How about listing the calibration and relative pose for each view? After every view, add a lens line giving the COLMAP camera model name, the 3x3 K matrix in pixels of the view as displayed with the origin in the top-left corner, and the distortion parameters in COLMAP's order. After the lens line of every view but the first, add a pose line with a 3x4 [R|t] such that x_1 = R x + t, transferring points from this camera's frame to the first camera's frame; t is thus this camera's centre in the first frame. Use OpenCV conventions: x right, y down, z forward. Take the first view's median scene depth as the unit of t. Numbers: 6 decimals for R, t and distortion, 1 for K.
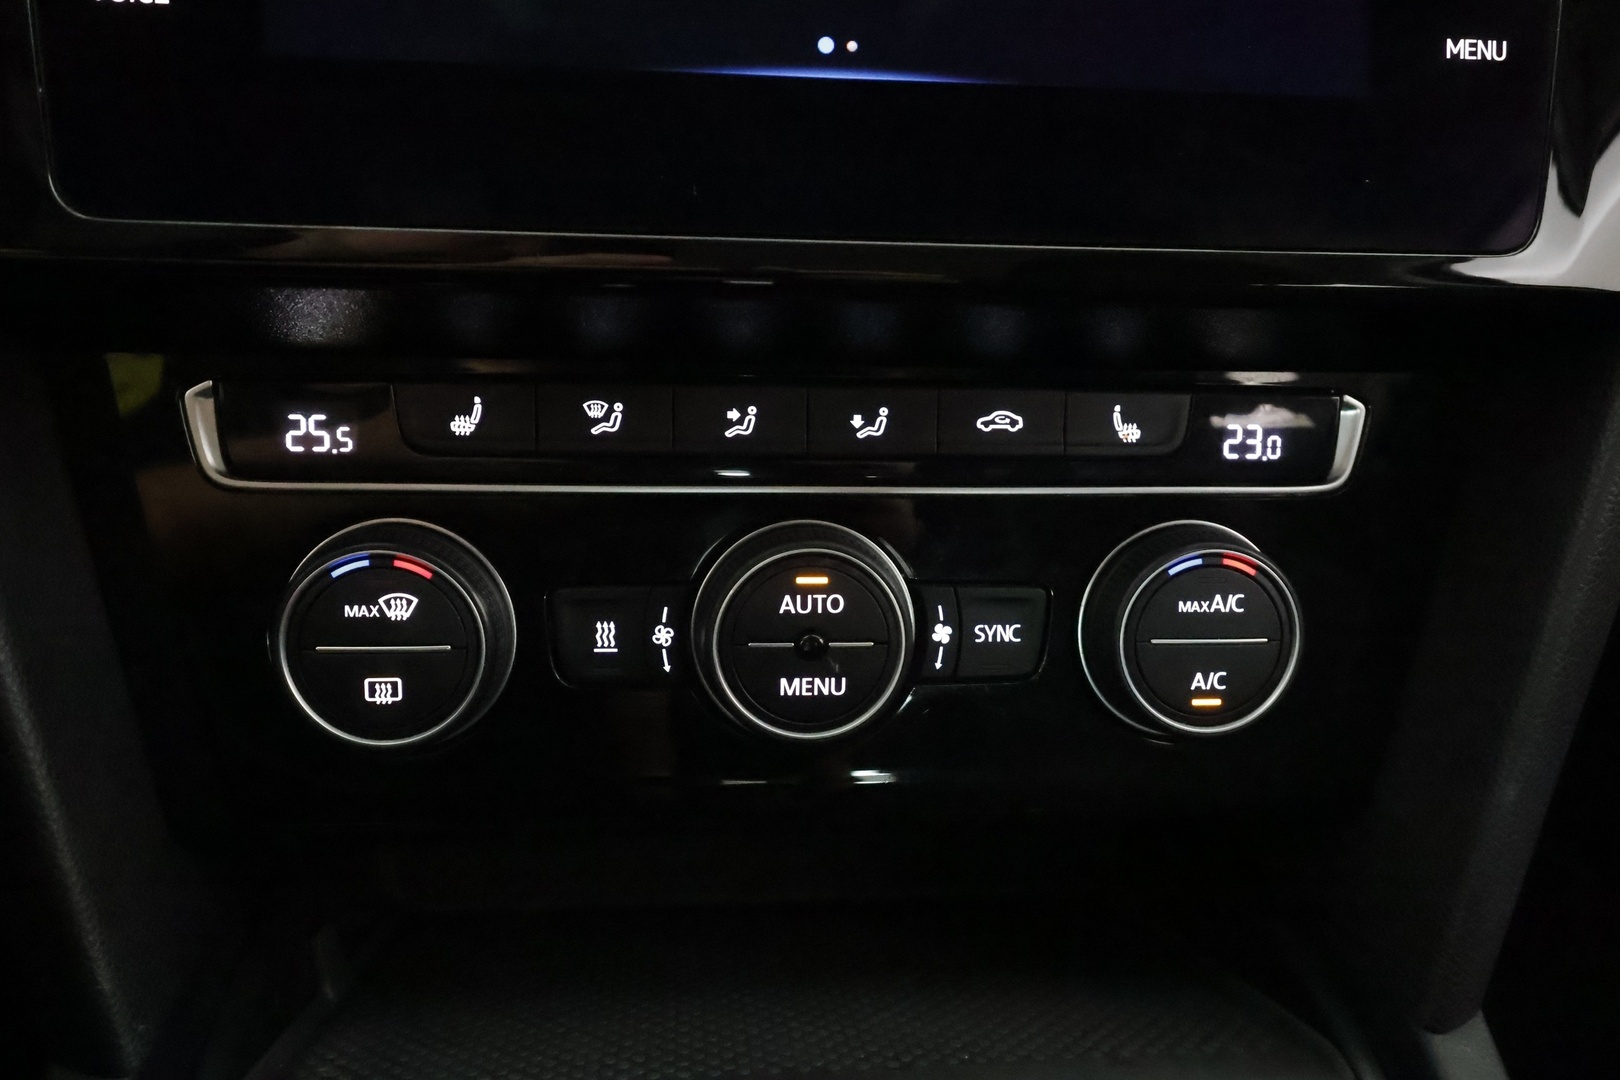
lens RADIAL K [[1281.6, 0, 826.4], [0, 1281.6, 540.3], [0, 0, 1]] dist [0.001494, 0.004391]
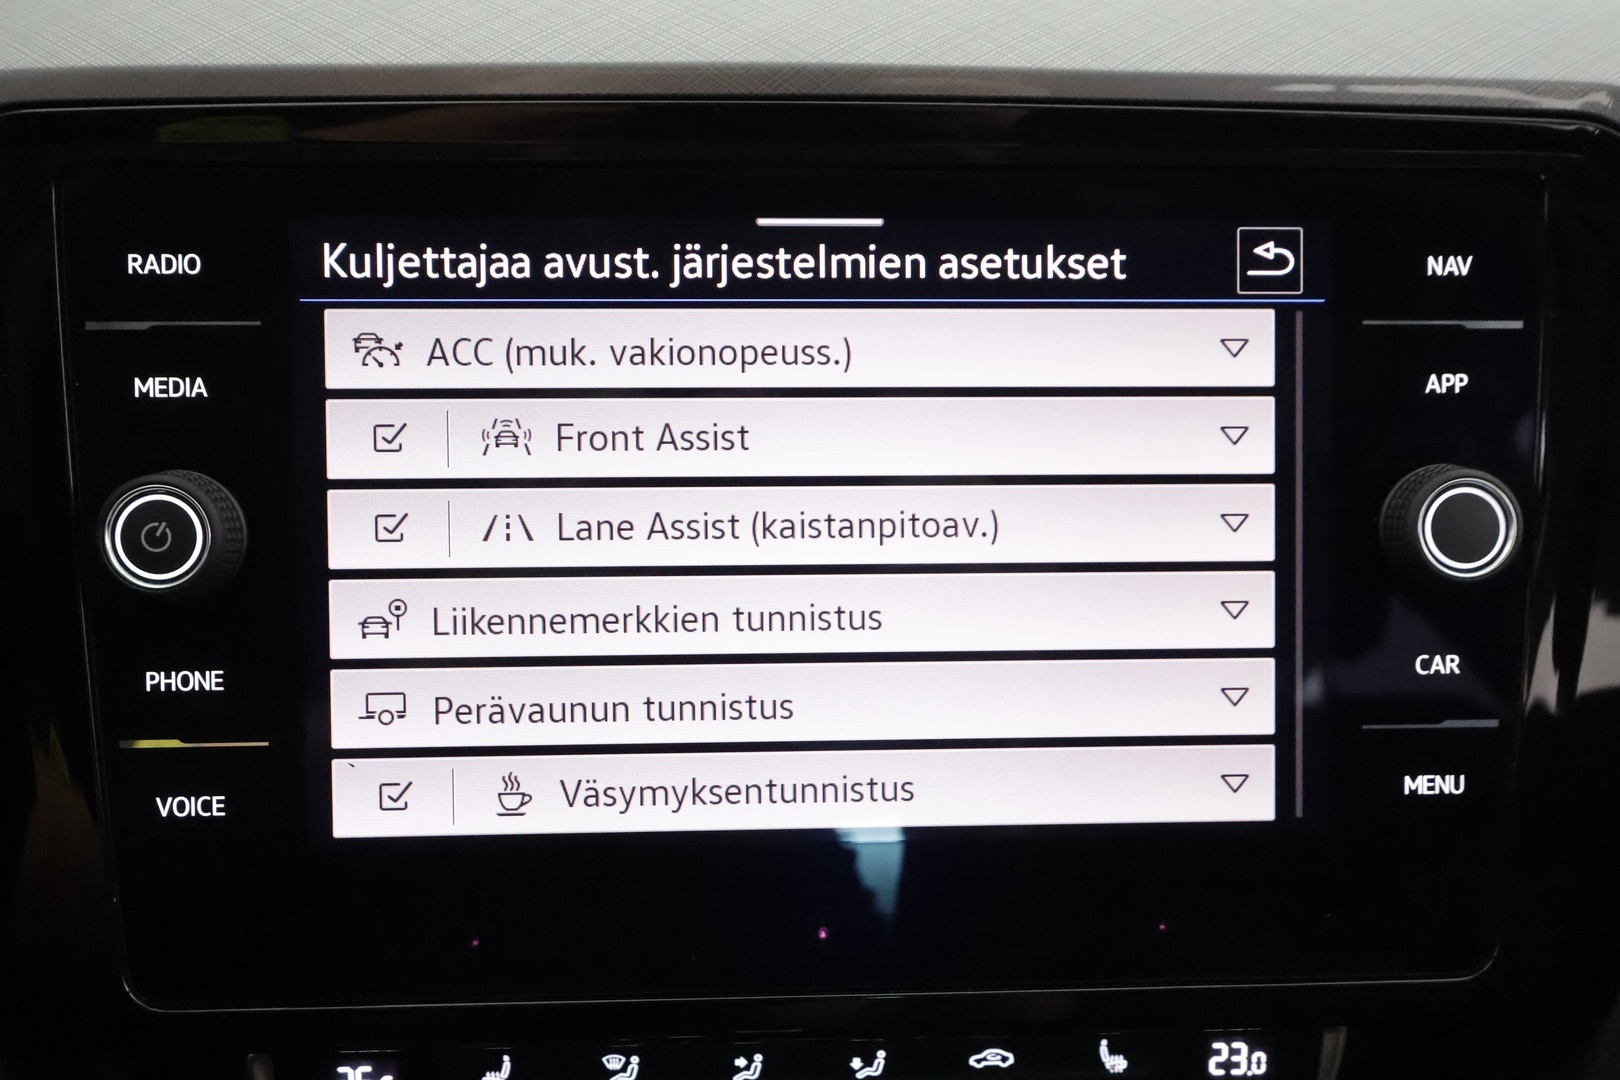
lens RADIAL K [[1281.6, 0, 821.6], [0, 1281.6, 537.4], [0, 0, 1]] dist [0.001494, 0.004391]
pose [[0.997938, -0.009703, -0.063440, 0.068772], [0.009381, 0.999942, -0.005375, -0.539467], [0.063488, 0.004769, 0.997971, -0.074917]]
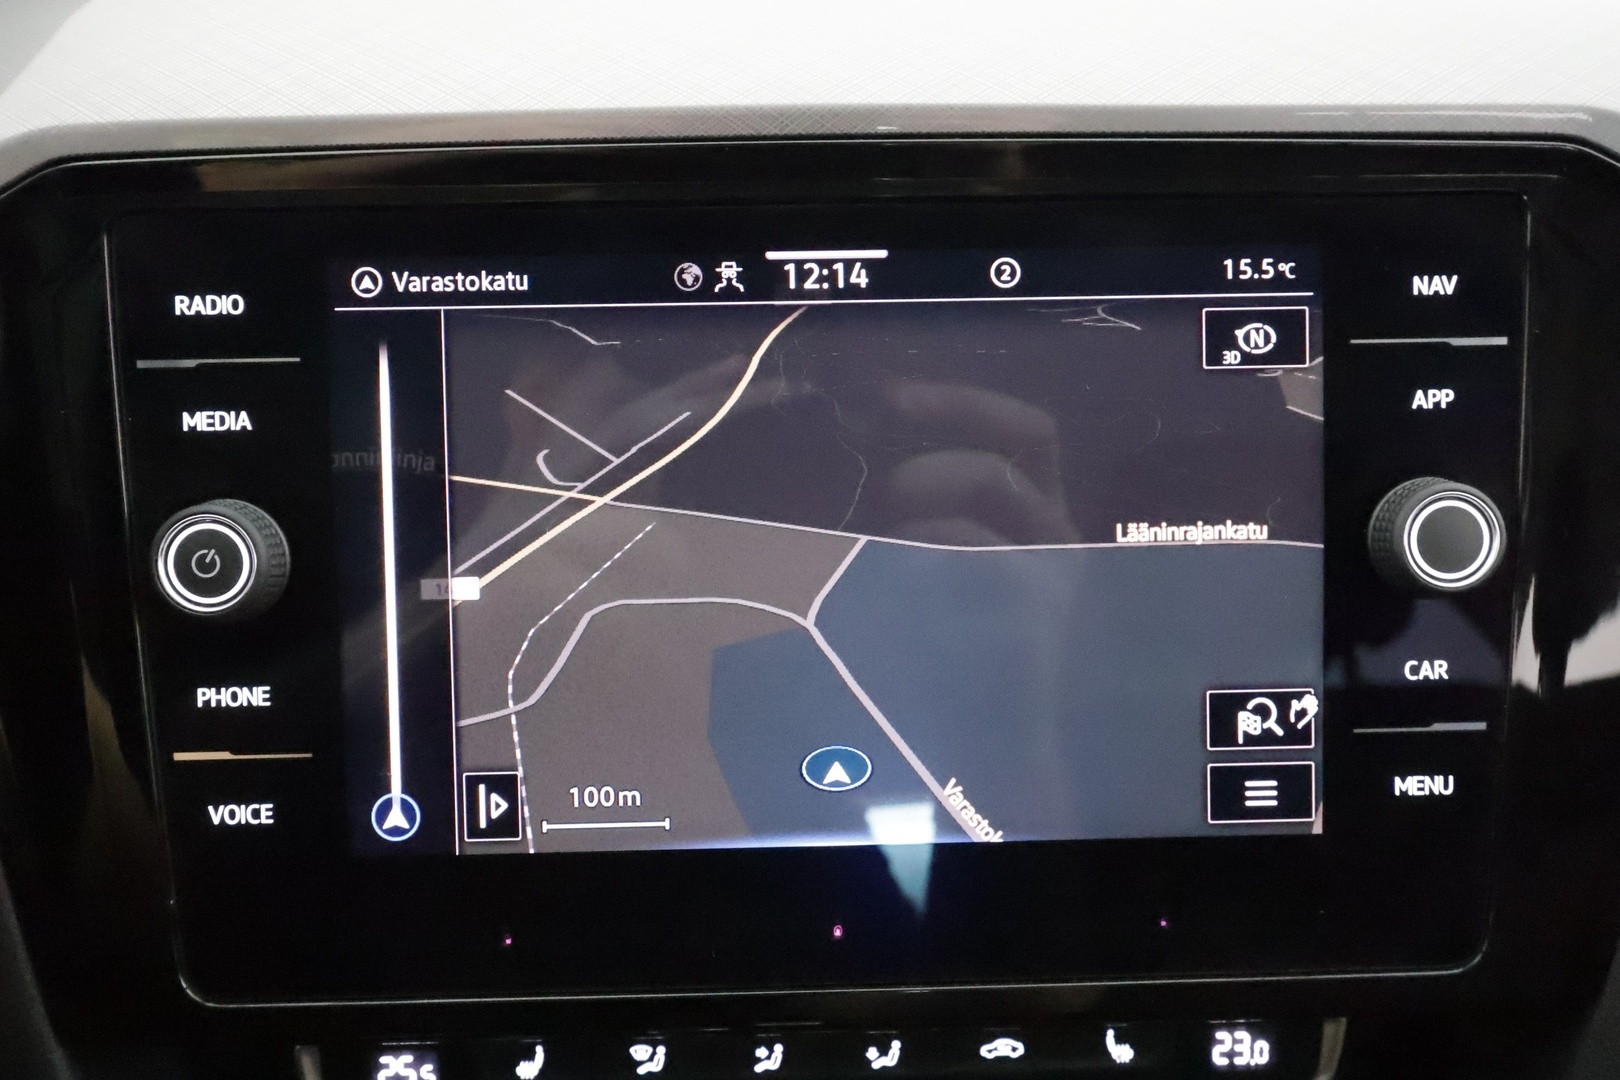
lens RADIAL K [[1281.6, 0, 816.8], [0, 1281.6, 534.0], [0, 0, 1]] dist [0.001494, 0.004391]
pose [[0.995971, -0.020471, -0.087306, 0.084694], [0.020693, 0.999785, 0.001637, -0.562466], [0.087253, -0.003437, 0.996180, -0.121334]]
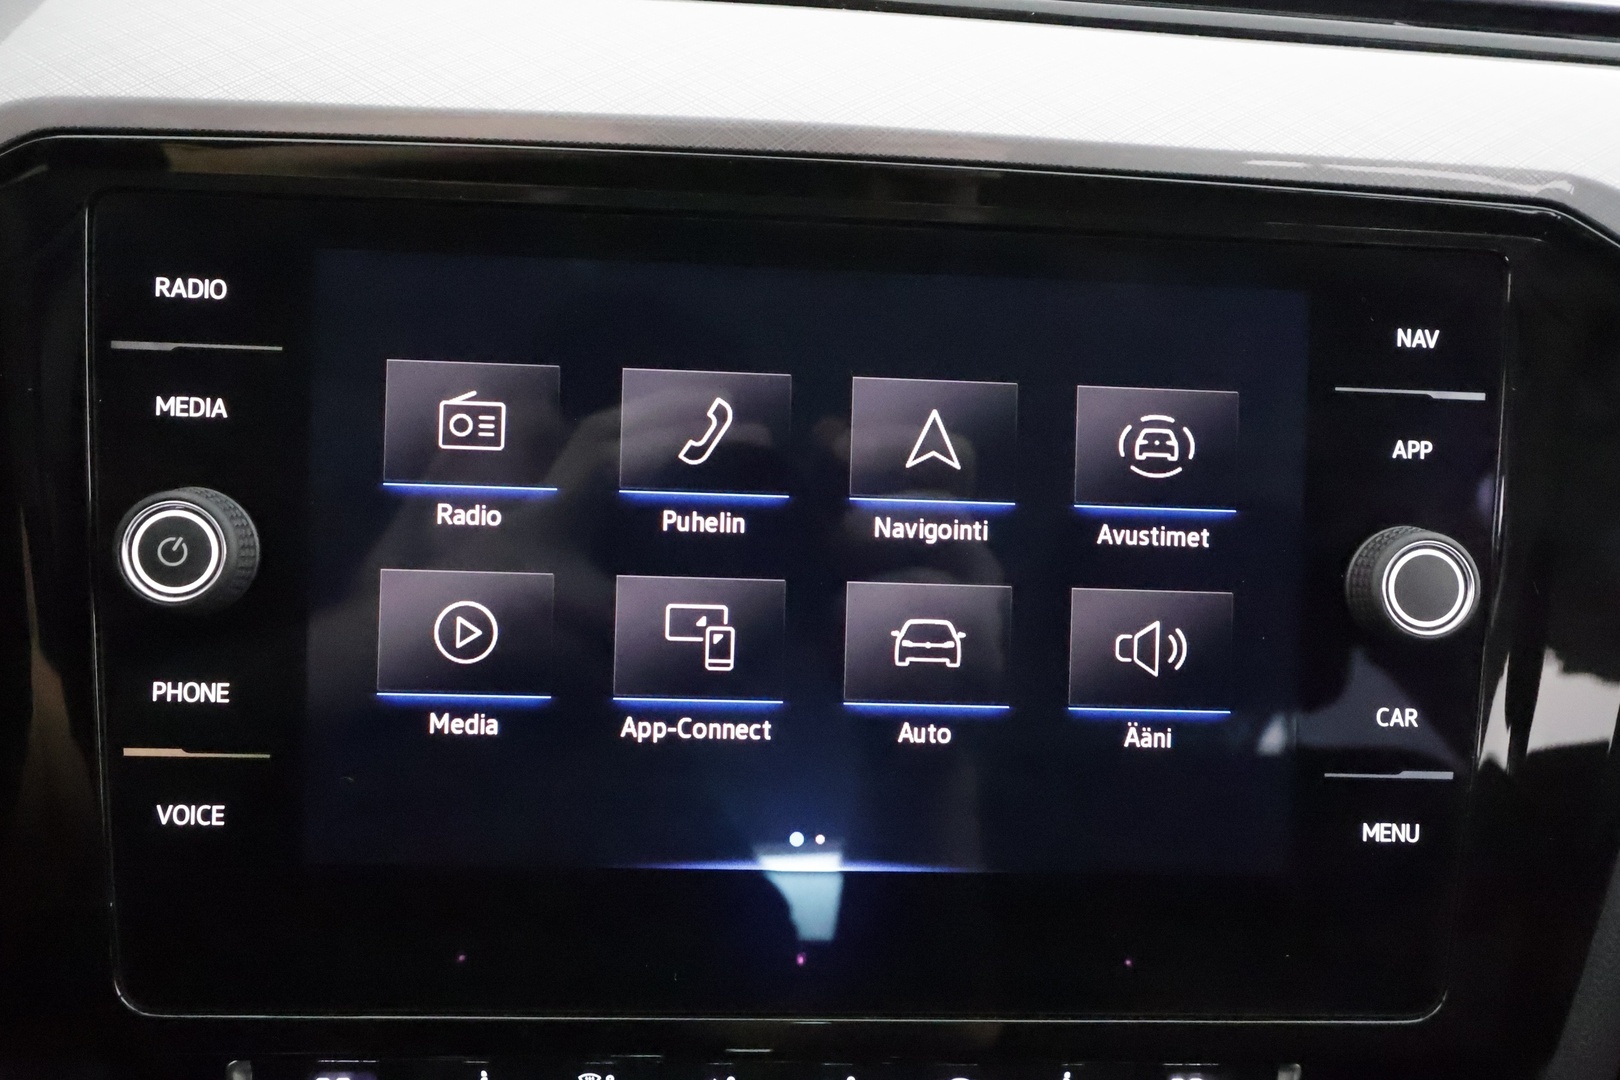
lens RADIAL K [[1281.6, 0, 814.1], [0, 1281.6, 543.7], [0, 0, 1]] dist [0.001494, 0.004391]
pose [[0.998795, 0.025215, -0.042101, 0.049342], [-0.026498, 0.999193, -0.030196, -0.538635], [0.041306, 0.031275, 0.998657, -0.114633]]
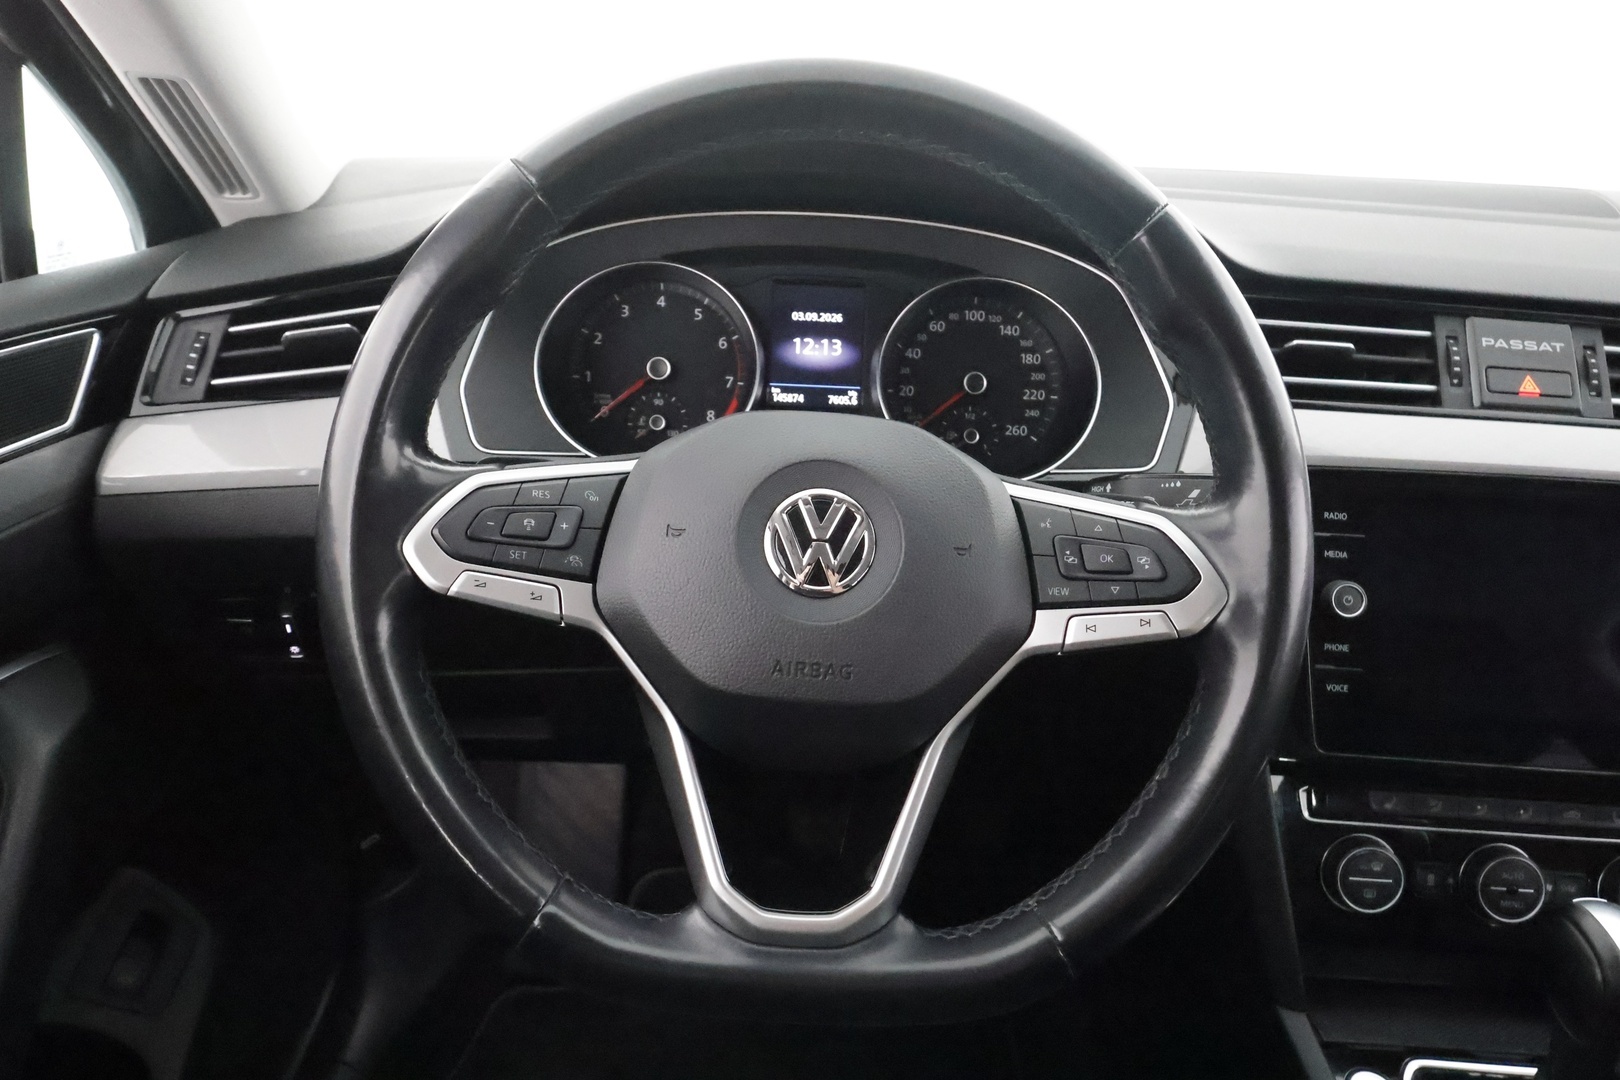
lens RADIAL K [[1141.3, 0, 805.7], [0, 1141.3, 544.9], [0, 0, 1]] dist [0.005114, -0.007422]
pose [[0.989138, 0.047221, -0.139199, -1.294628], [-0.064710, 0.990180, -0.123922, -0.275646], [0.131980, 0.131583, 0.982480, -1.915378]]
